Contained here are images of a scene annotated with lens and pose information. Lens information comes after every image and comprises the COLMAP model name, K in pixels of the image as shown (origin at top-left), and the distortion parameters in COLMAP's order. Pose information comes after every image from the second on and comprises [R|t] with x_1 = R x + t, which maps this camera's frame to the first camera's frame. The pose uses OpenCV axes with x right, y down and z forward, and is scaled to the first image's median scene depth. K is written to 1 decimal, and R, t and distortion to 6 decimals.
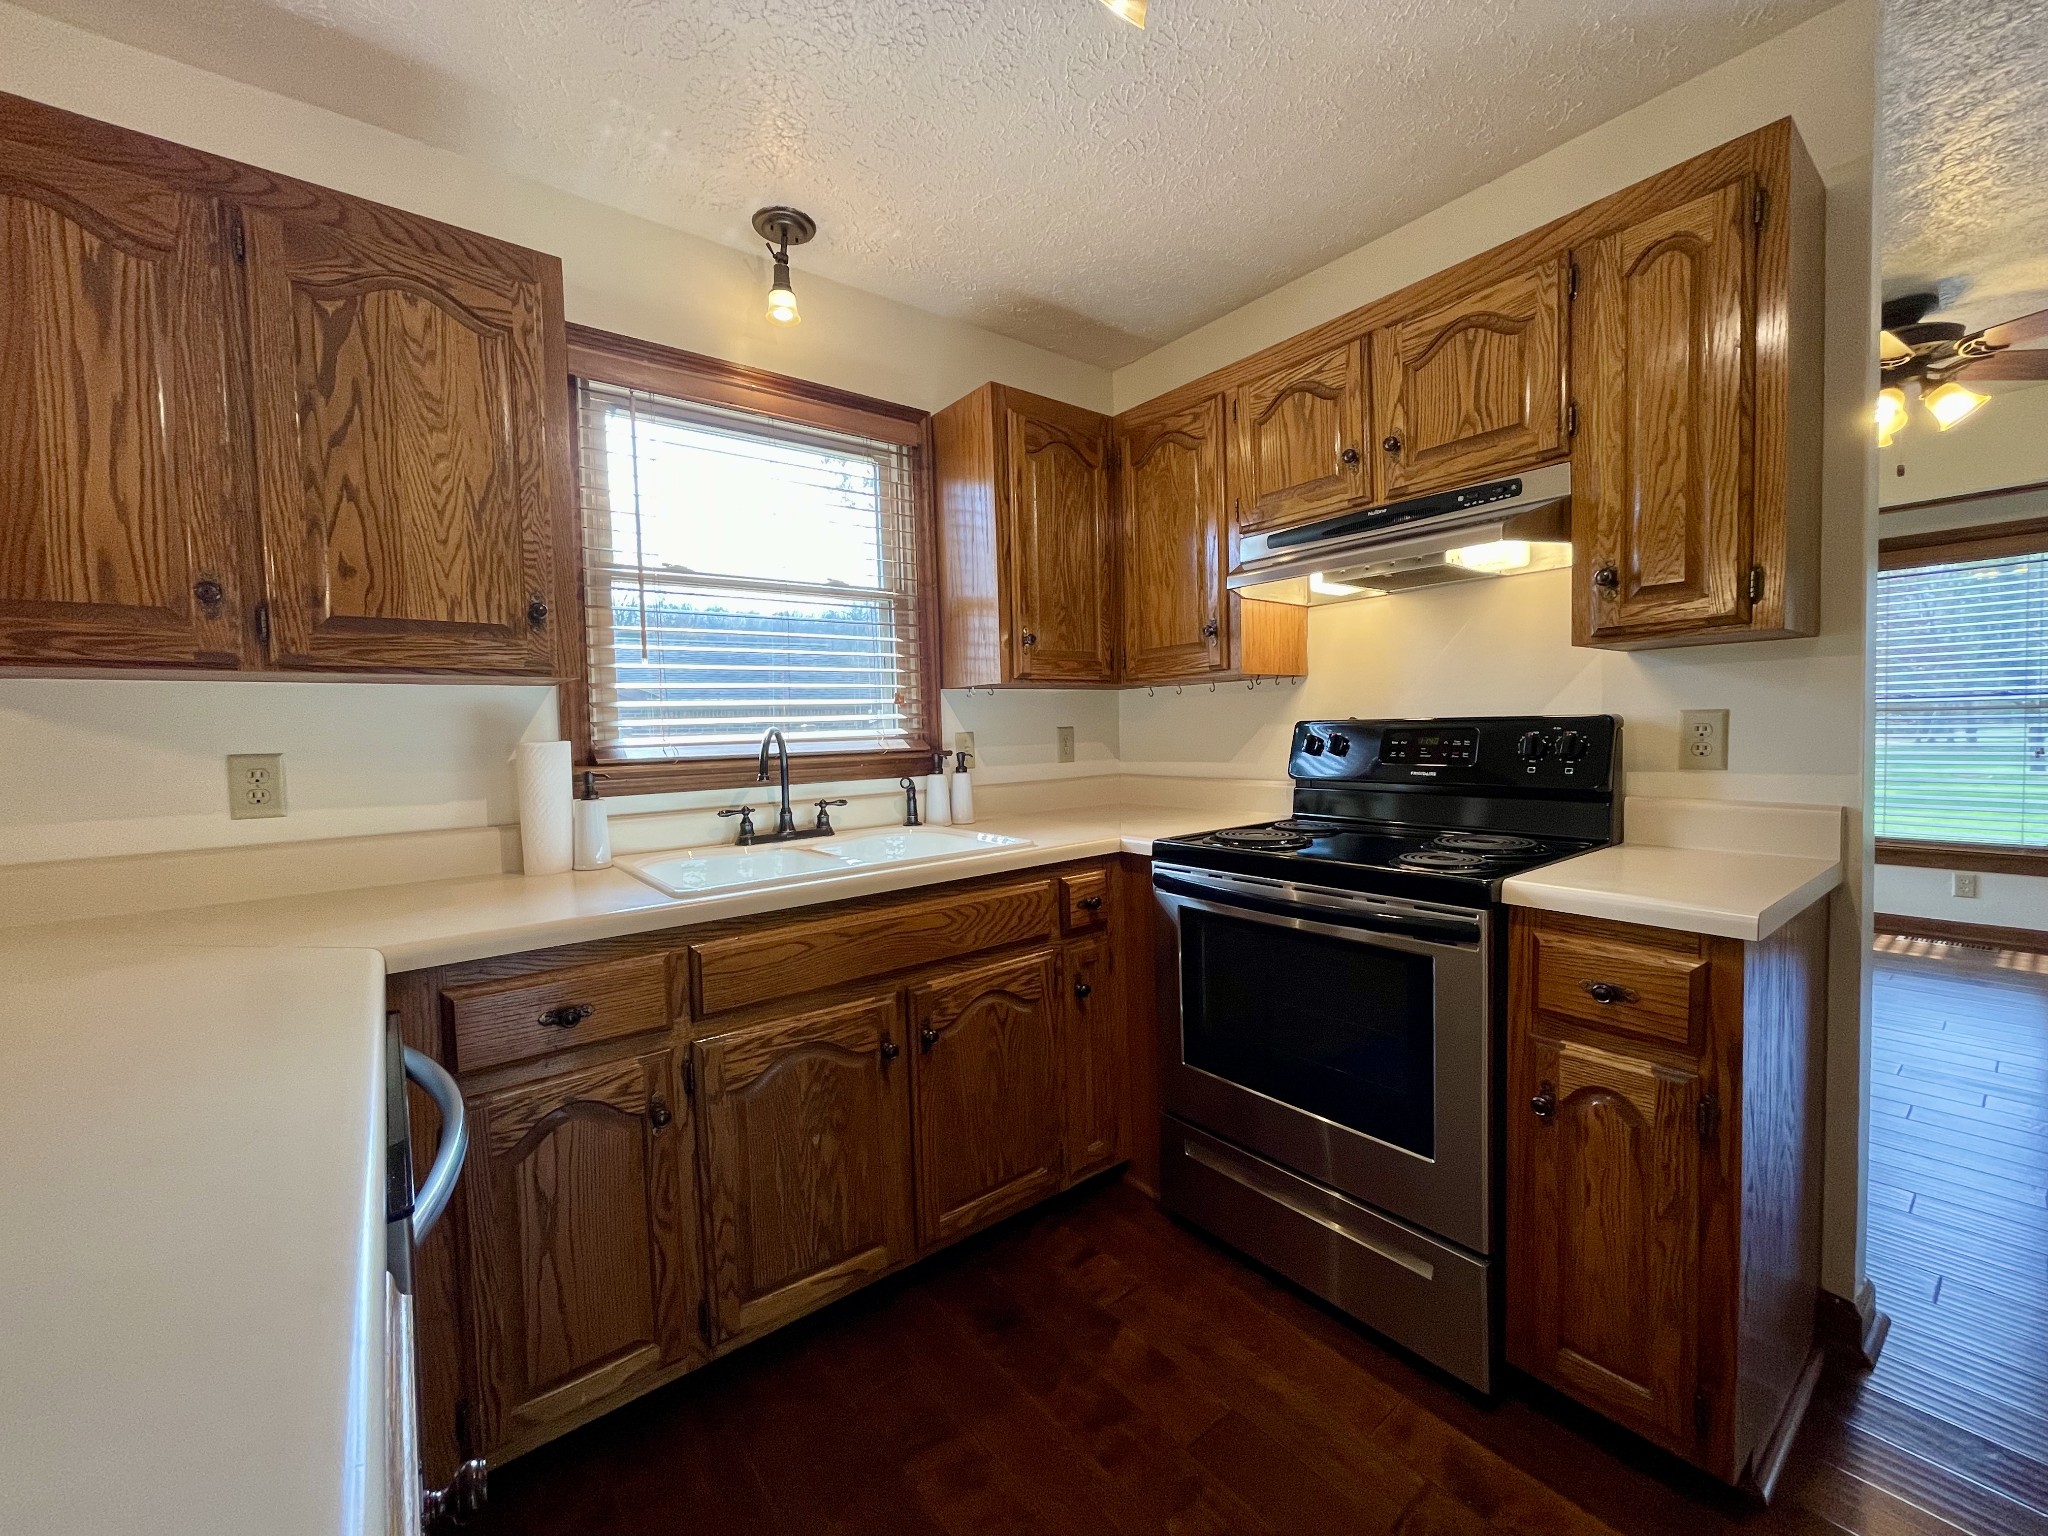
lens RADIAL K [[820.8, 0, 1013.3], [0, 820.8, 766.3], [0, 0, 1]] dist [-0.000142, -0.000298]
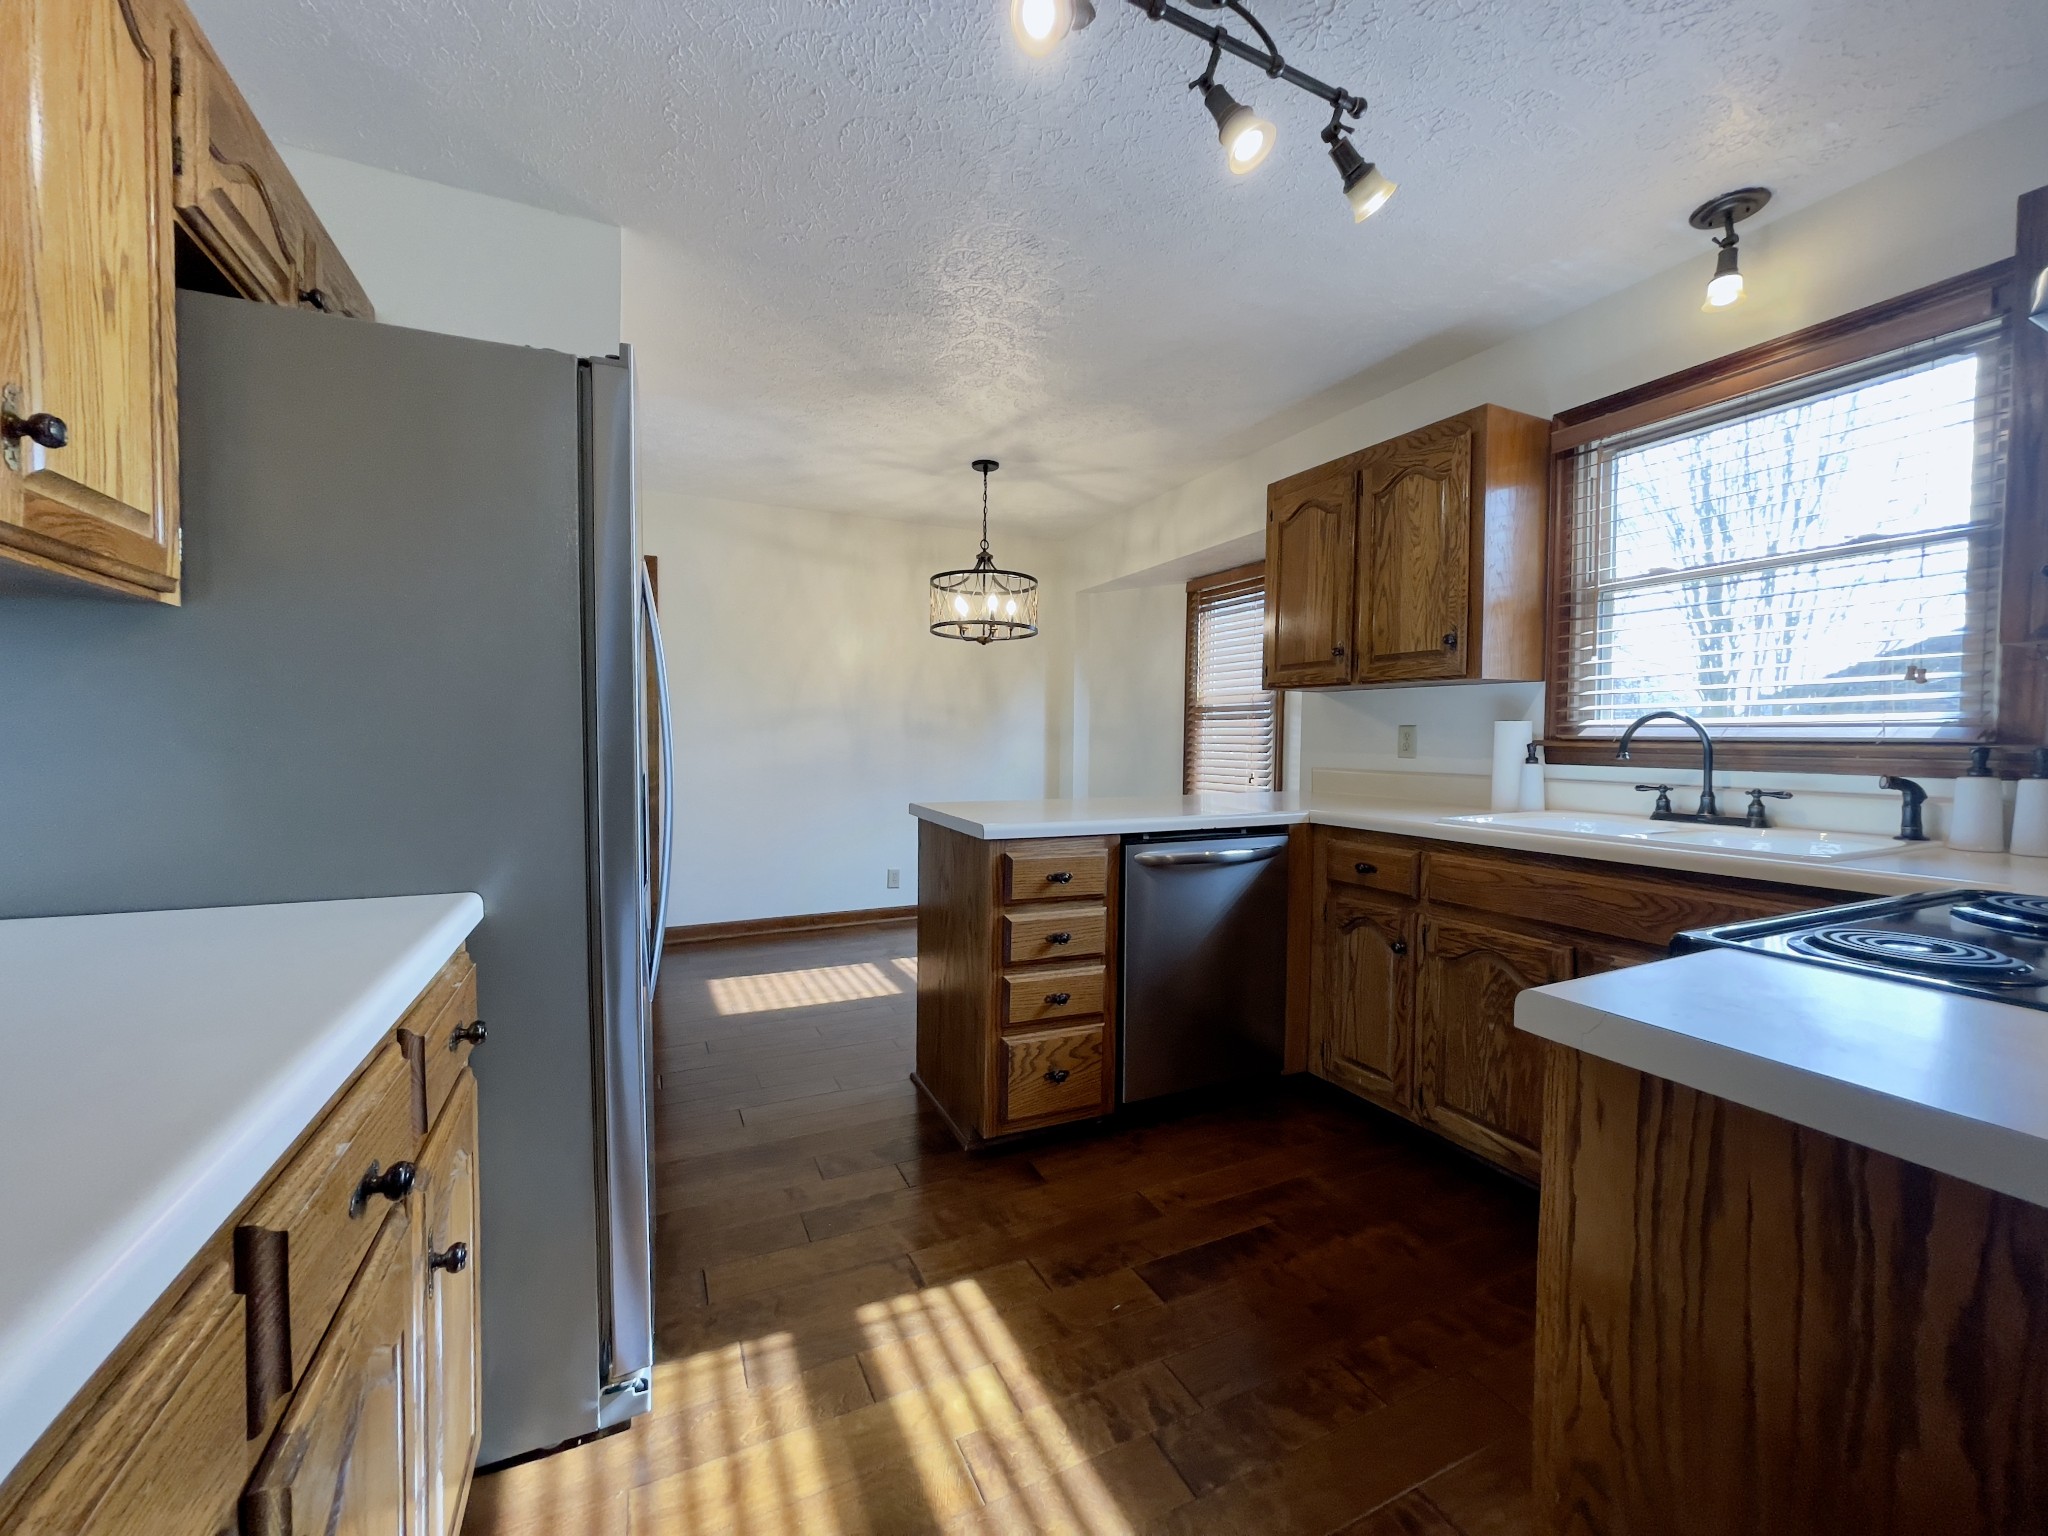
lens RADIAL K [[829.2, 0, 1036.3], [0, 829.2, 766.9], [0, 0, 1]] dist [0.000497, 0.000007]
pose [[-0.195100, 0.061066, -0.978880, 0.934198], [-0.051268, 0.996060, 0.072356, -0.011342], [0.979442, 0.064302, -0.191201, 0.414619]]
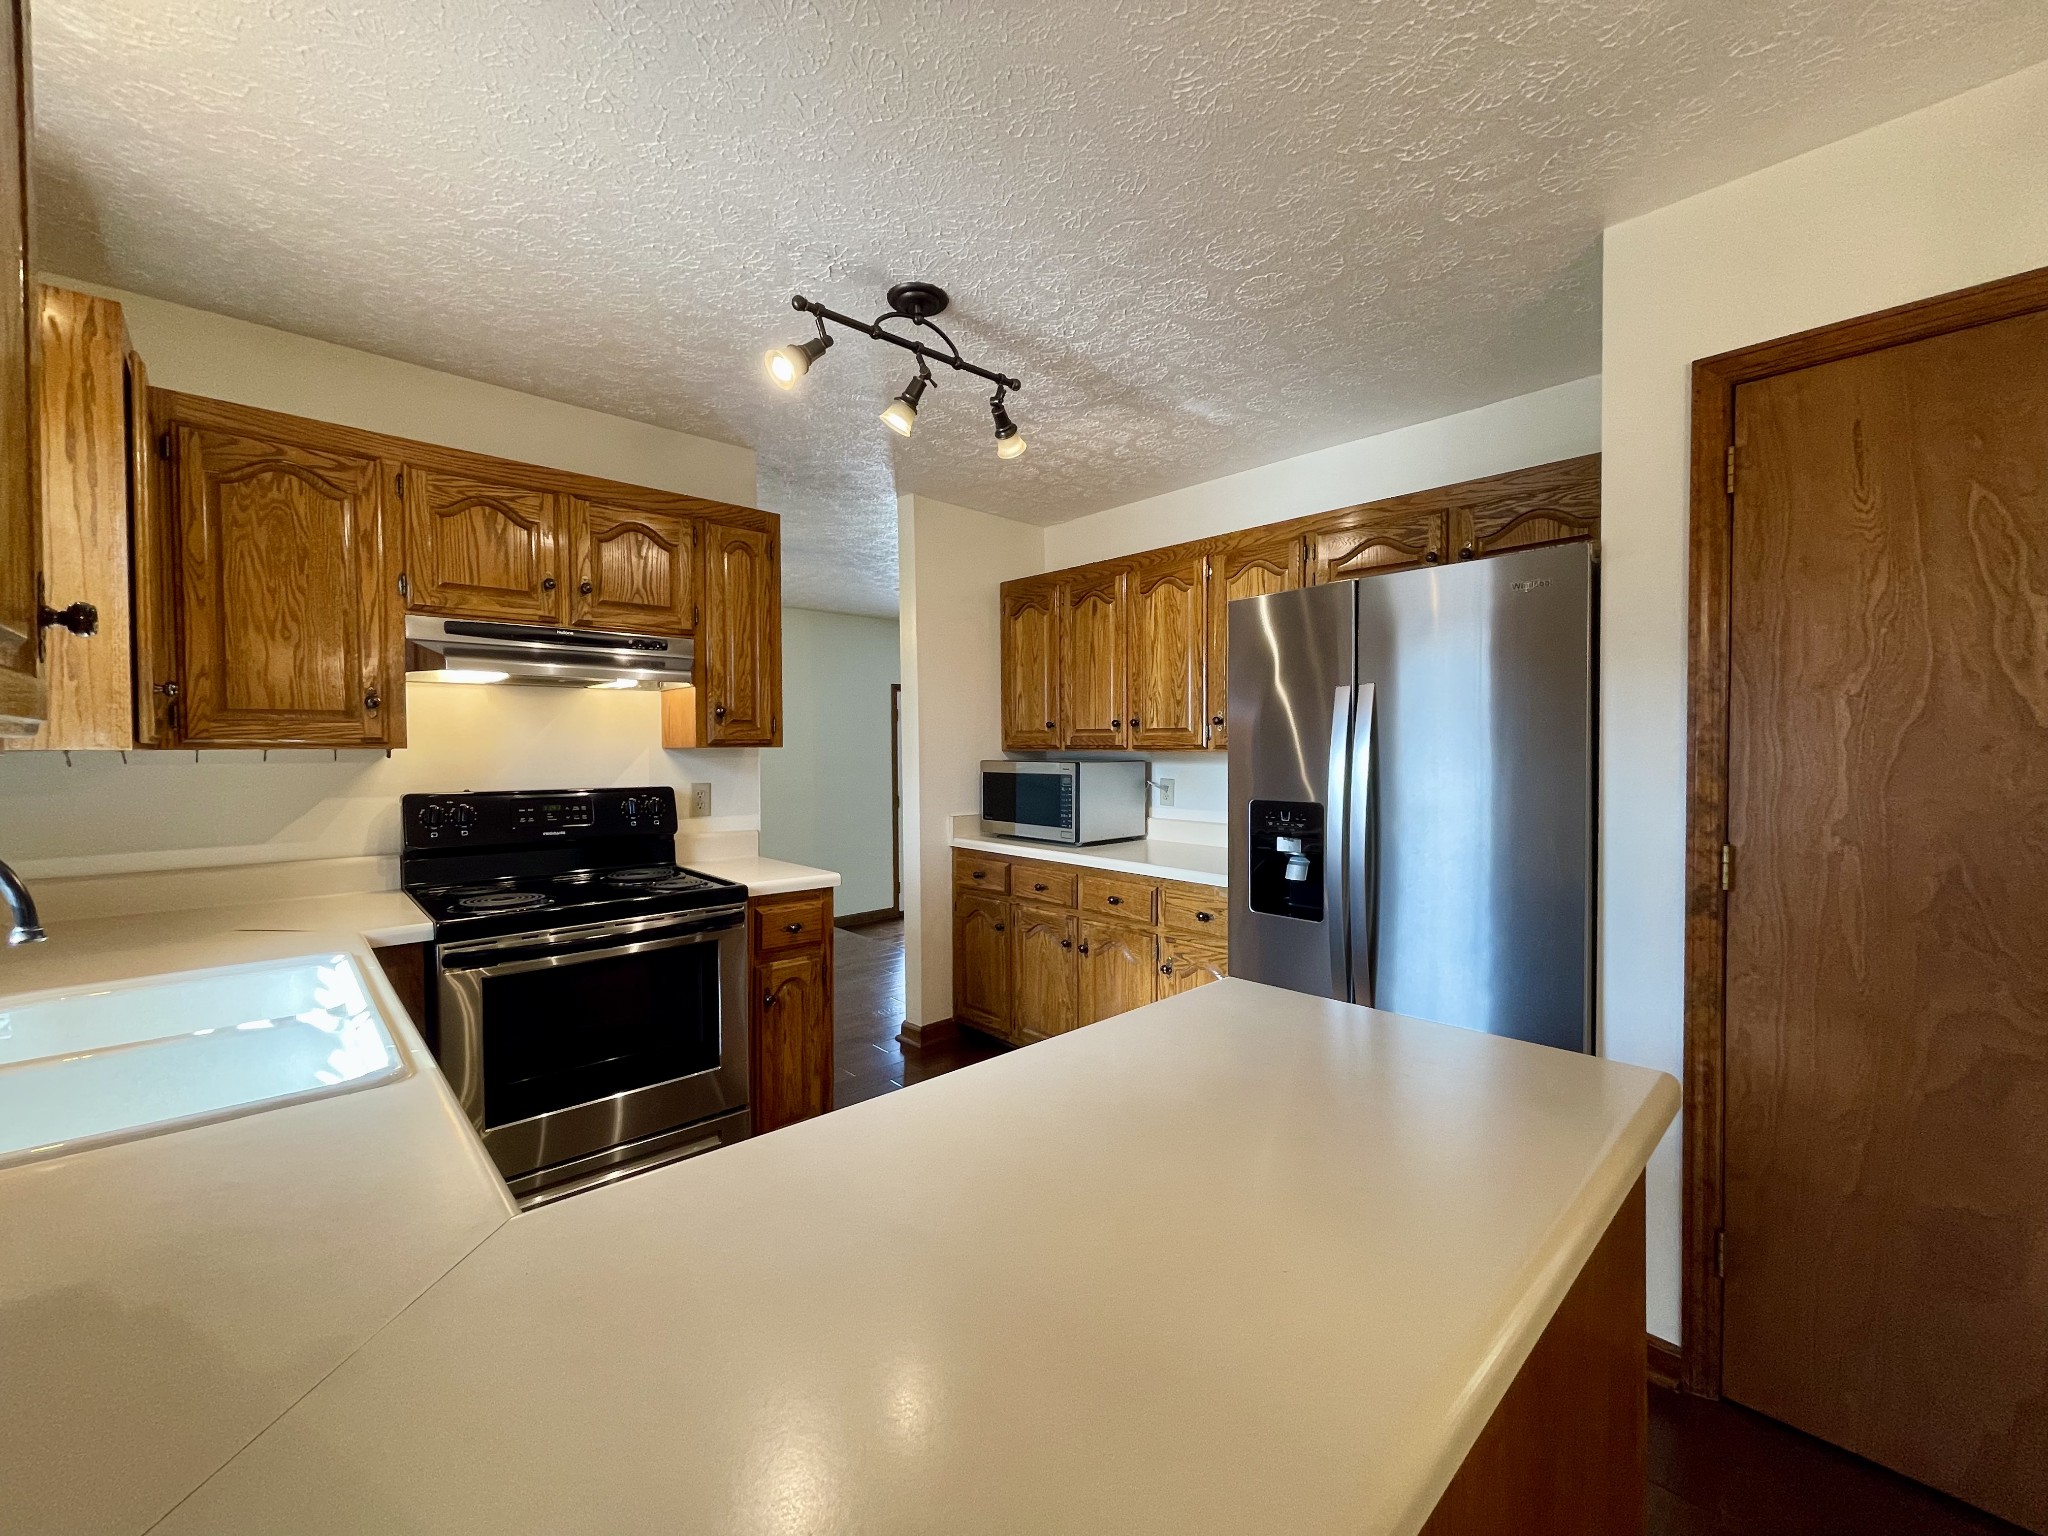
lens RADIAL K [[820.8, 0, 1013.3], [0, 820.8, 766.3], [0, 0, 1]] dist [-0.000142, -0.000298]
pose [[-0.082429, 0.004539, 0.996587, -0.849014], [0.052876, 0.998601, -0.000174, -0.058649], [-0.995193, 0.052681, -0.082554, 0.391609]]
